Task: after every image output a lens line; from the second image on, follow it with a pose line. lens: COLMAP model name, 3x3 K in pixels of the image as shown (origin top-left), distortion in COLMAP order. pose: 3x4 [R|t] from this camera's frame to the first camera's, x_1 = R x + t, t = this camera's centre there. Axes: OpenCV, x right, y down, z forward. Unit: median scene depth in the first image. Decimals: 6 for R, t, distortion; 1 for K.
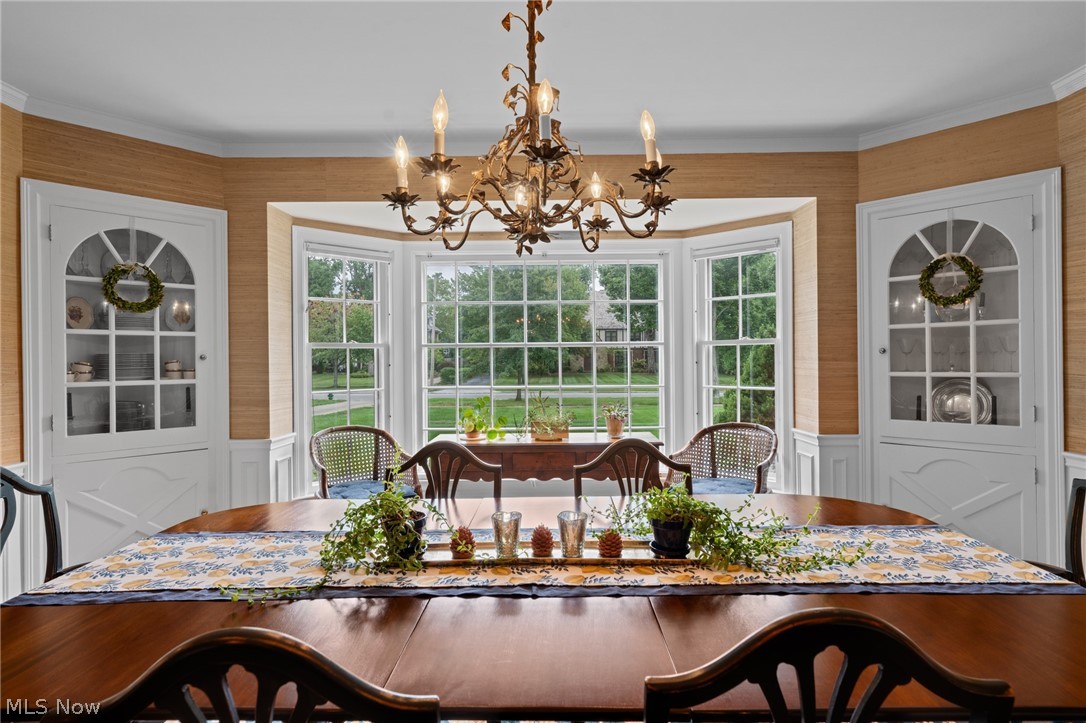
lens RADIAL K [[559.0, 0, 543.1], [0, 559.0, 359.7], [0, 0, 1]] dist [0.002669, 0.000510]
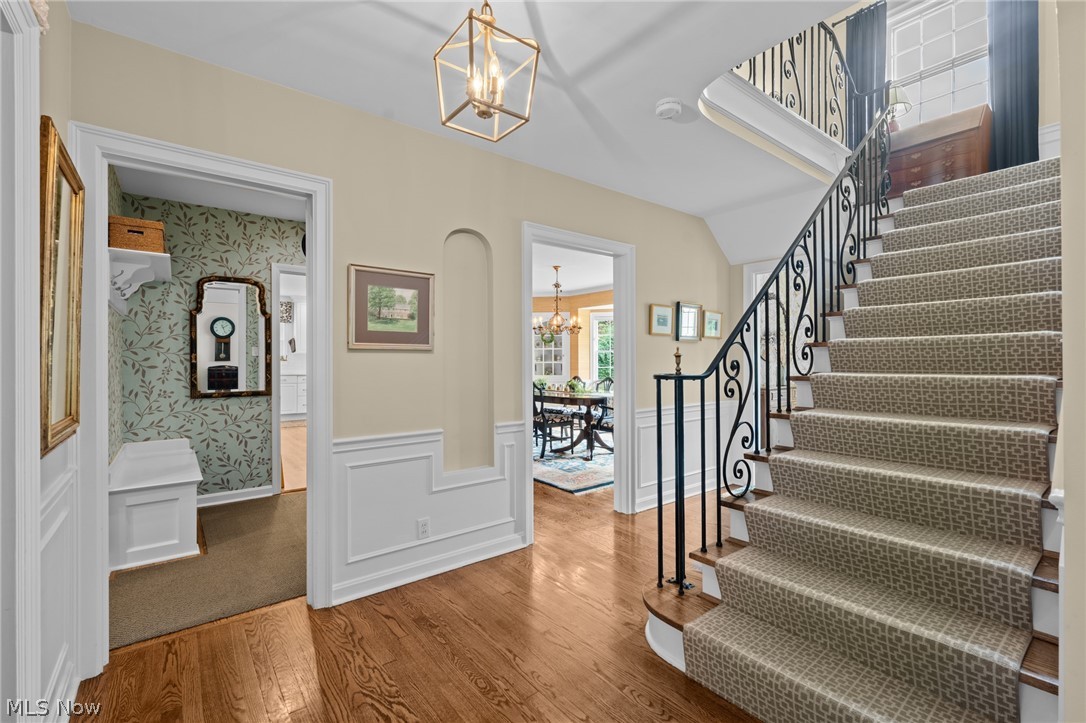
lens RADIAL K [[482.8, 0, 545.5], [0, 482.8, 361.8], [0, 0, 1]] dist [-0.005429, -0.001586]
pose [[0.619460, 0.012523, -0.784928, 1.660329], [-0.004248, 0.999912, 0.012600, -0.002423], [0.785016, -0.004471, 0.619459, -0.939459]]
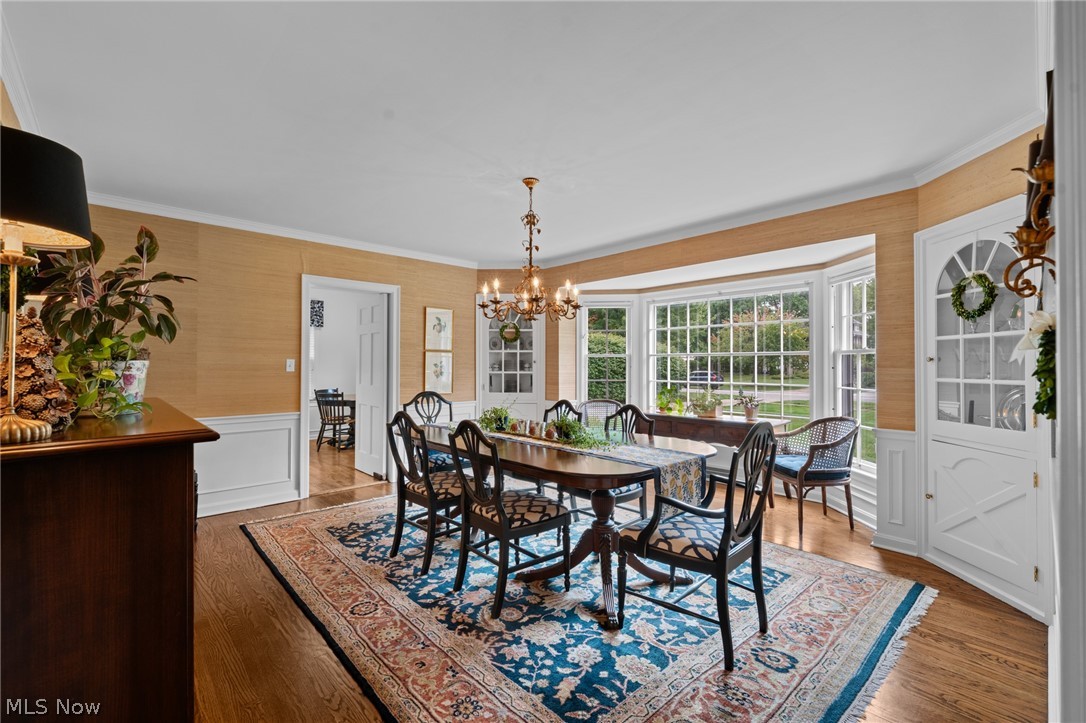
lens RADIAL K [[470.5, 0, 541.7], [0, 470.5, 362.2], [0, 0, 1]] dist [-0.000891, -0.000051]
pose [[0.676627, 0.006482, -0.736297, 0.765180], [-0.007972, 0.999967, 0.001478, -0.005196], [0.736283, 0.004870, 0.676657, -0.234013]]
